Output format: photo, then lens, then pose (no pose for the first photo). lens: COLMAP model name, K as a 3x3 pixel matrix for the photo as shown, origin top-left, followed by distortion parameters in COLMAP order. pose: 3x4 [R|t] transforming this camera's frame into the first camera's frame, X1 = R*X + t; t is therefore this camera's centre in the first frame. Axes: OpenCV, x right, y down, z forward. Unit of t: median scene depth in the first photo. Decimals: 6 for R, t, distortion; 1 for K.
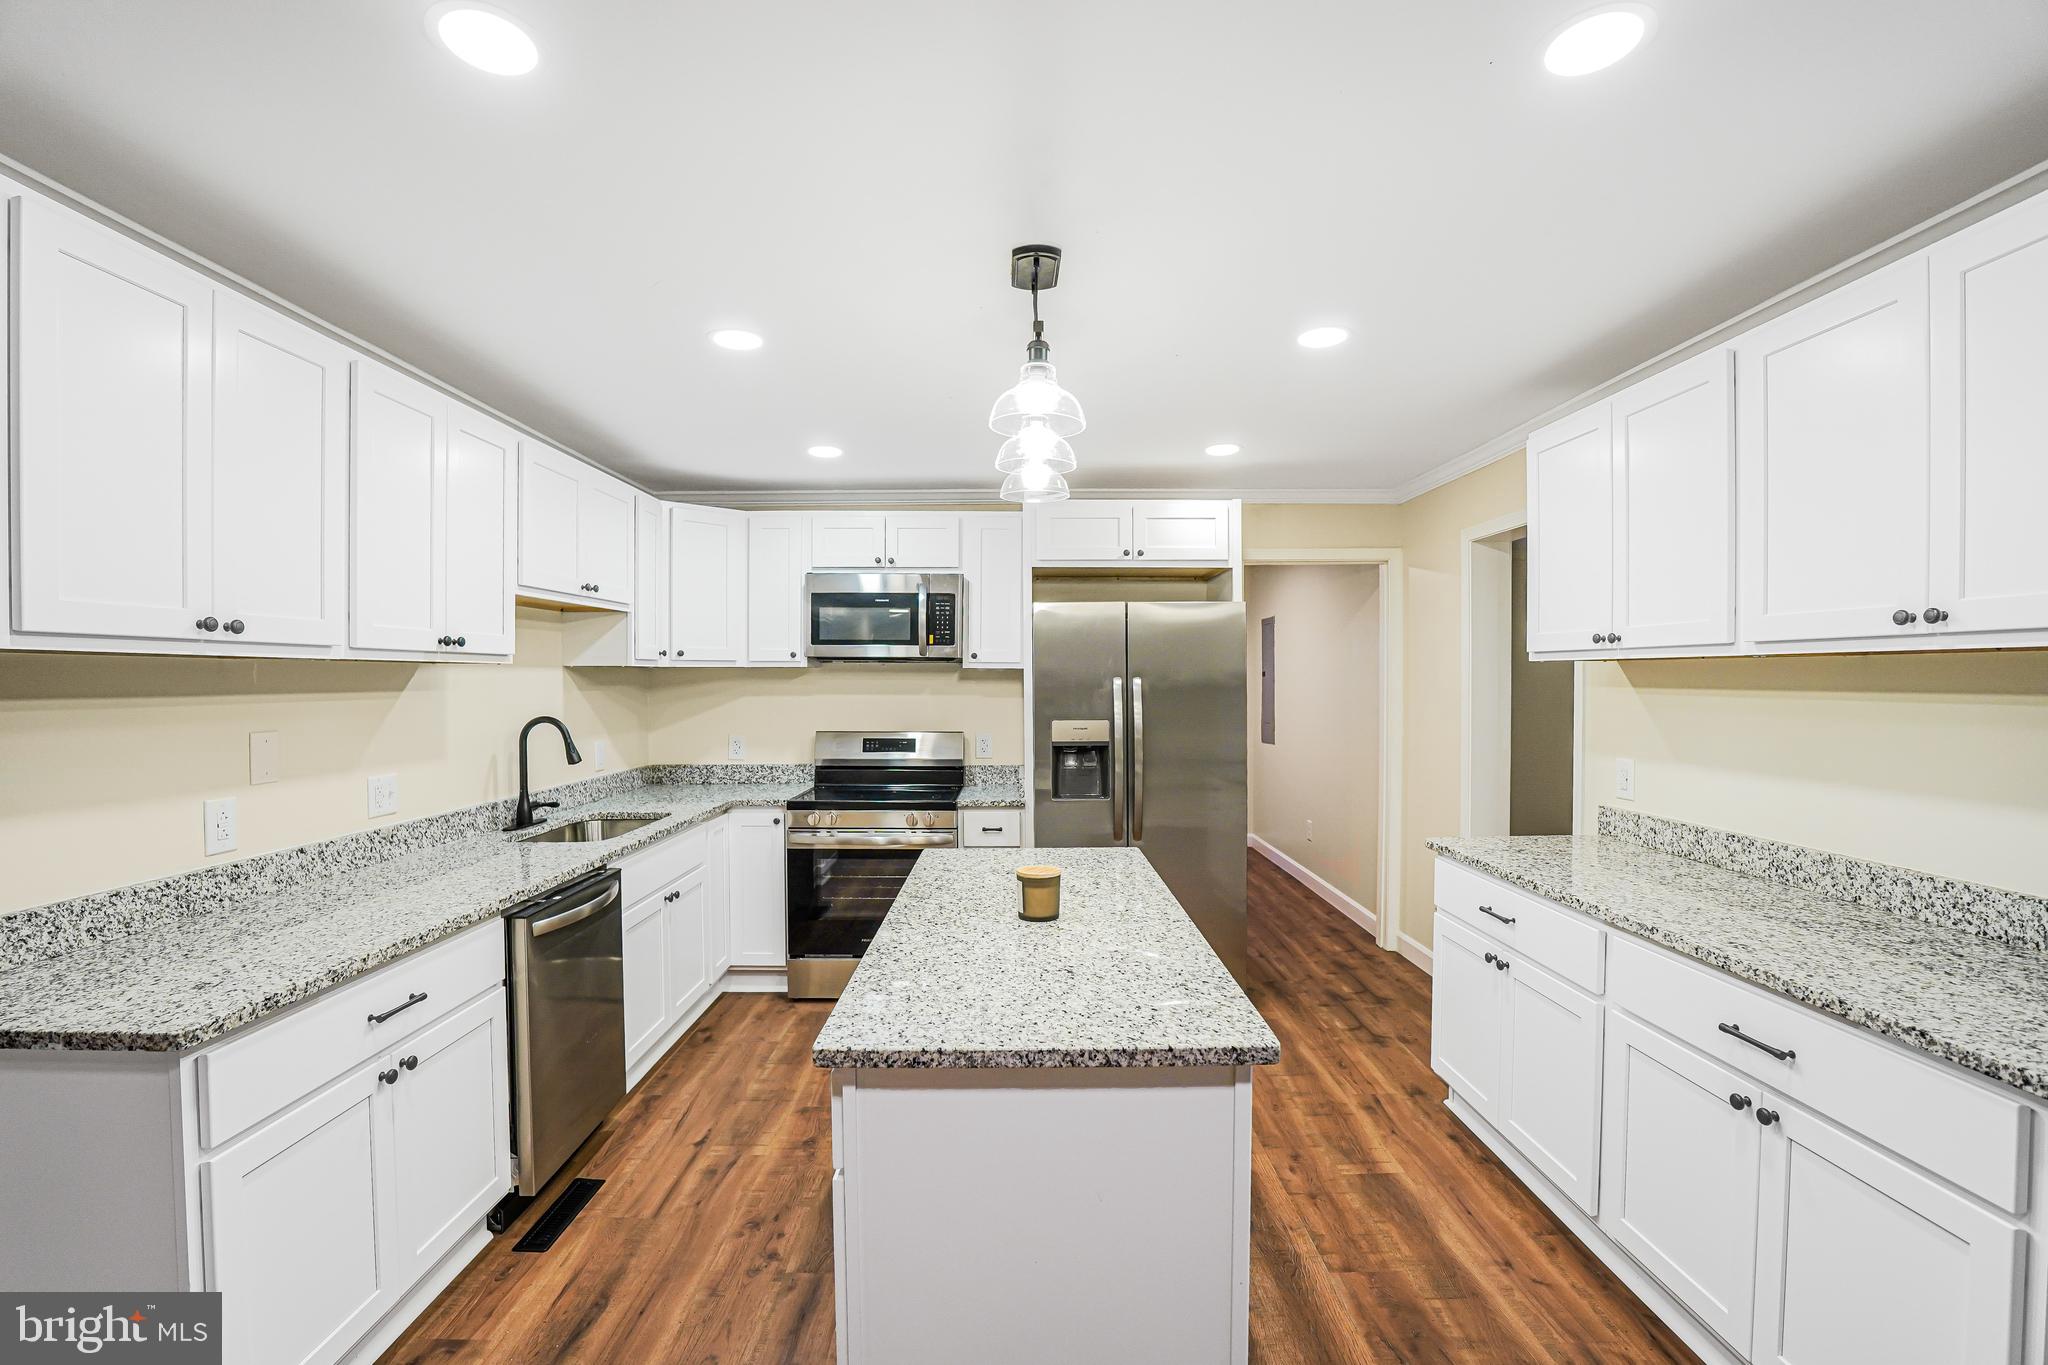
lens RADIAL K [[897.3, 0, 1033.1], [0, 897.3, 699.8], [0, 0, 1]] dist [-0.051037, 0.006873]
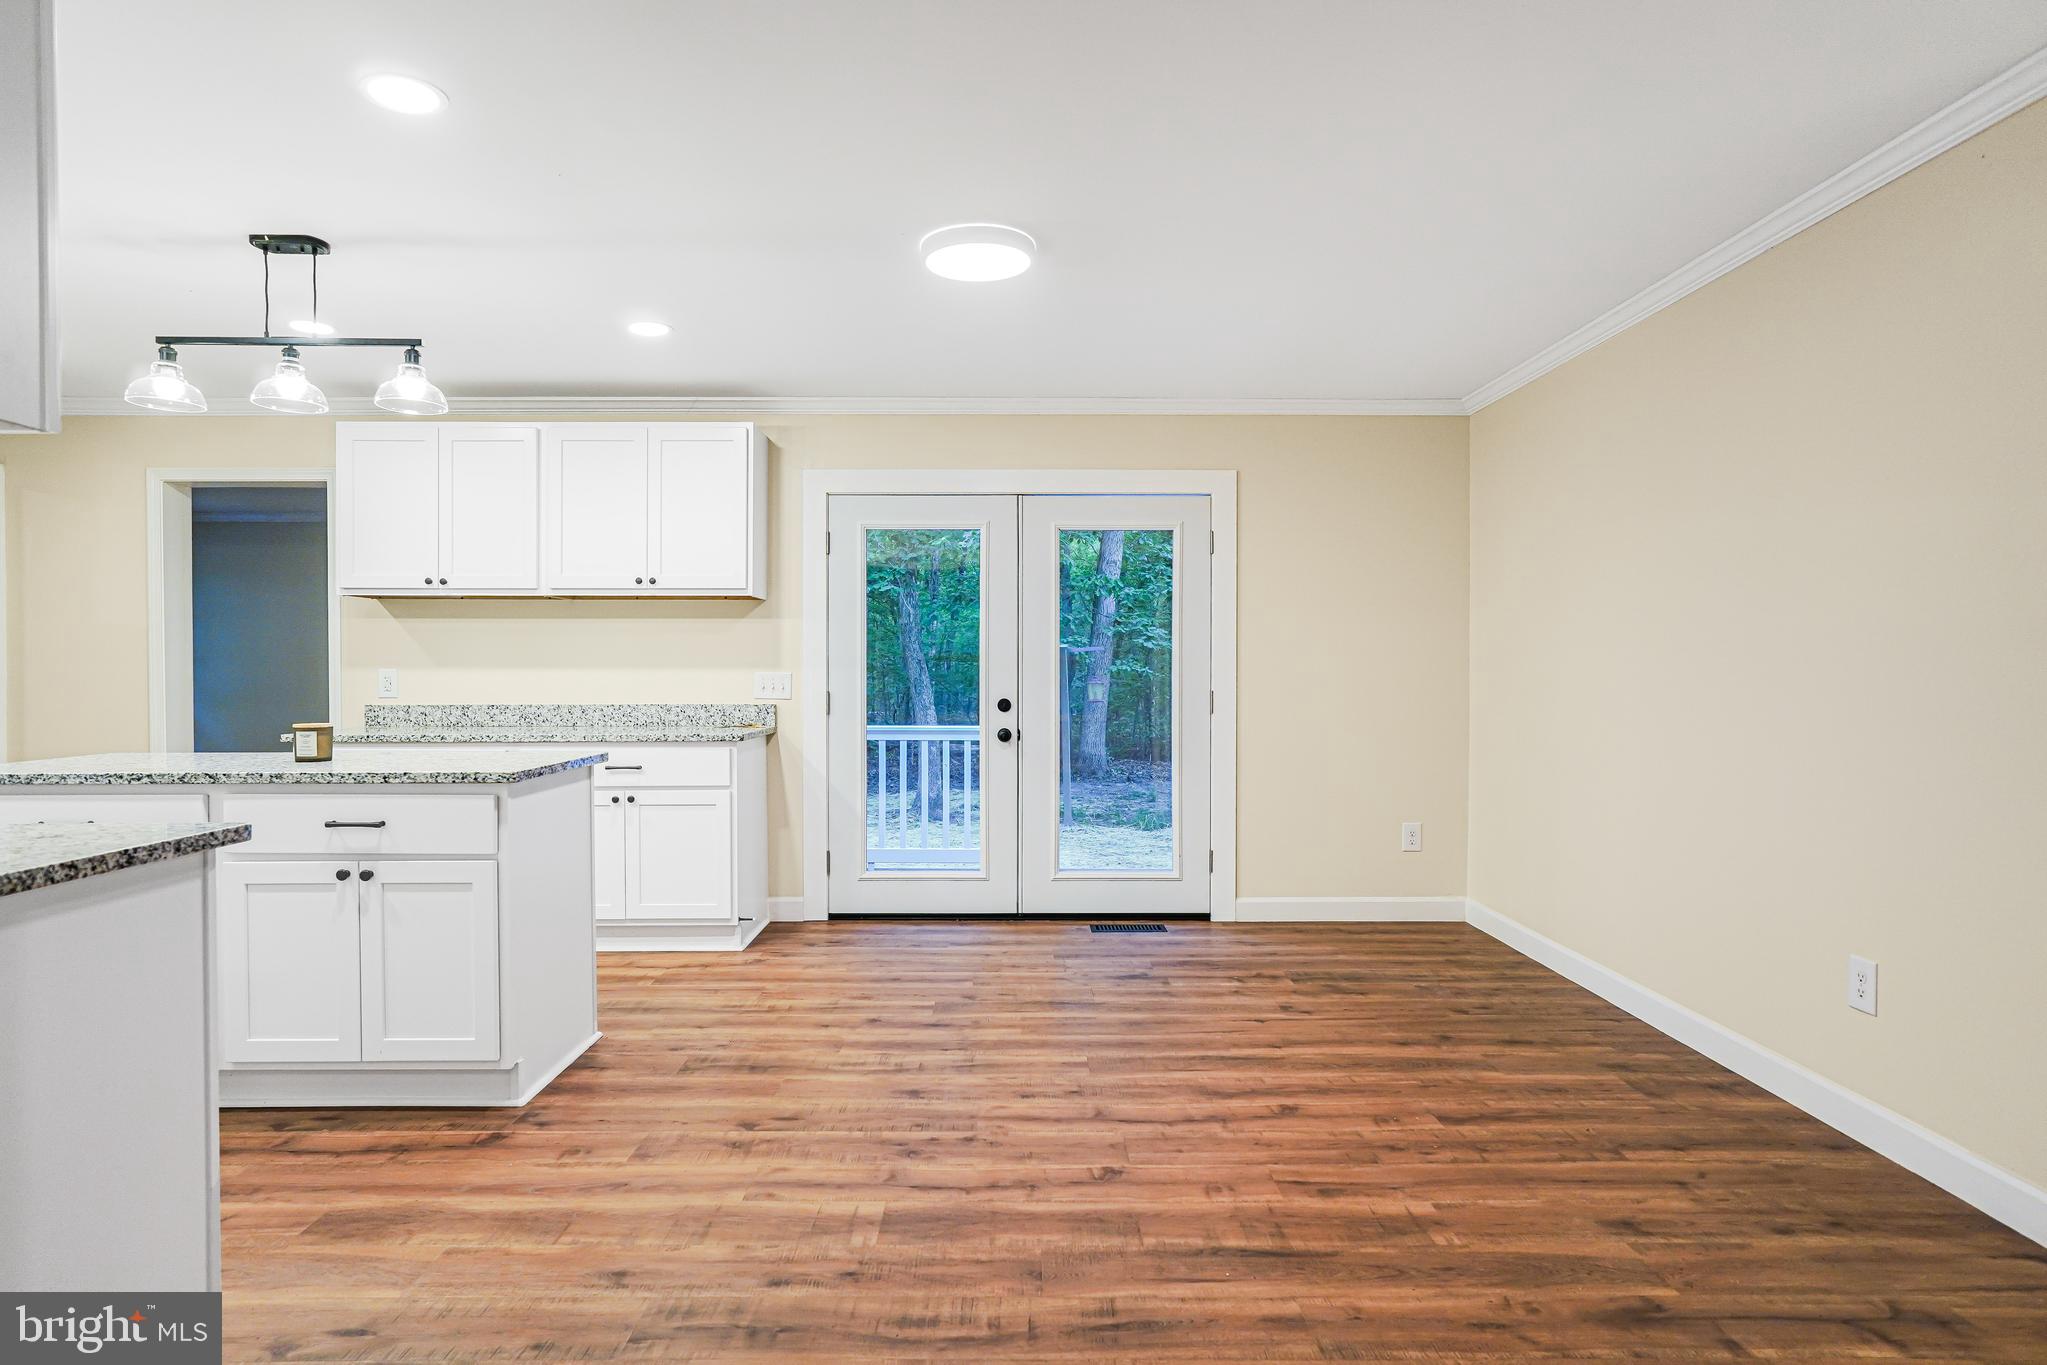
lens RADIAL K [[1109.1, 0, 1019.1], [0, 1109.1, 674.9], [0, 0, 1]] dist [-0.012802, 0.001045]
pose [[-0.000120, -0.002606, 0.999997, -1.047526], [0.023739, 0.999715, 0.002608, 0.092669], [-0.999718, 0.023739, -0.000058, -0.006106]]
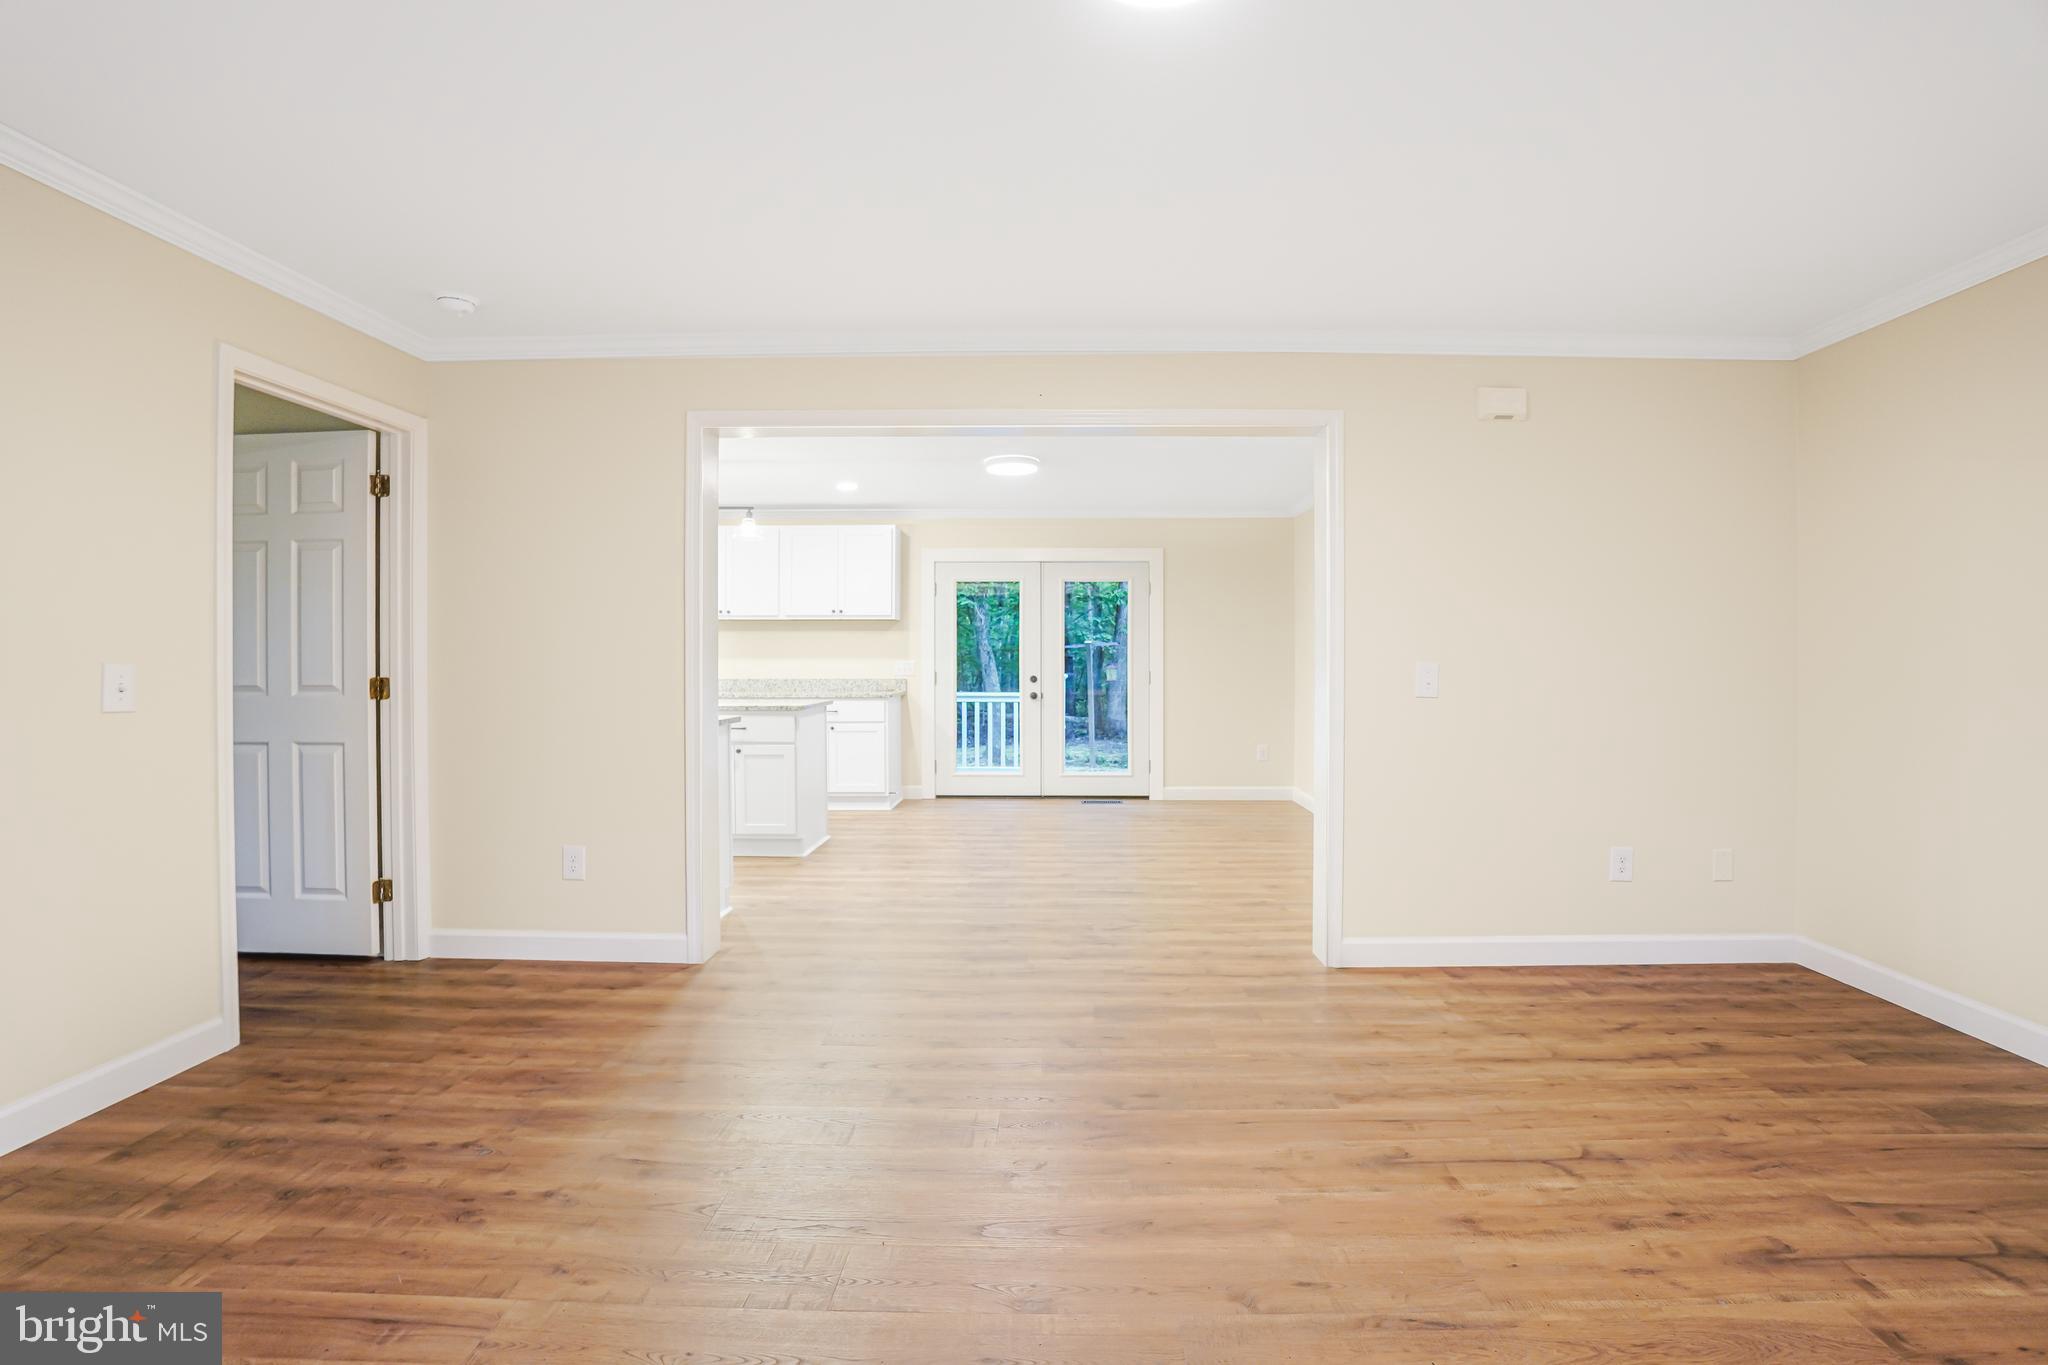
lens RADIAL K [[897.3, 0, 1096.6], [0, 897.3, 672.7], [0, 0, 1]] dist [-0.051037, 0.006873]
pose [[-0.028675, -0.014116, 0.999489, -1.837791], [0.022123, 0.999646, 0.014753, 0.091479], [-0.999344, 0.022535, -0.028353, -0.088091]]
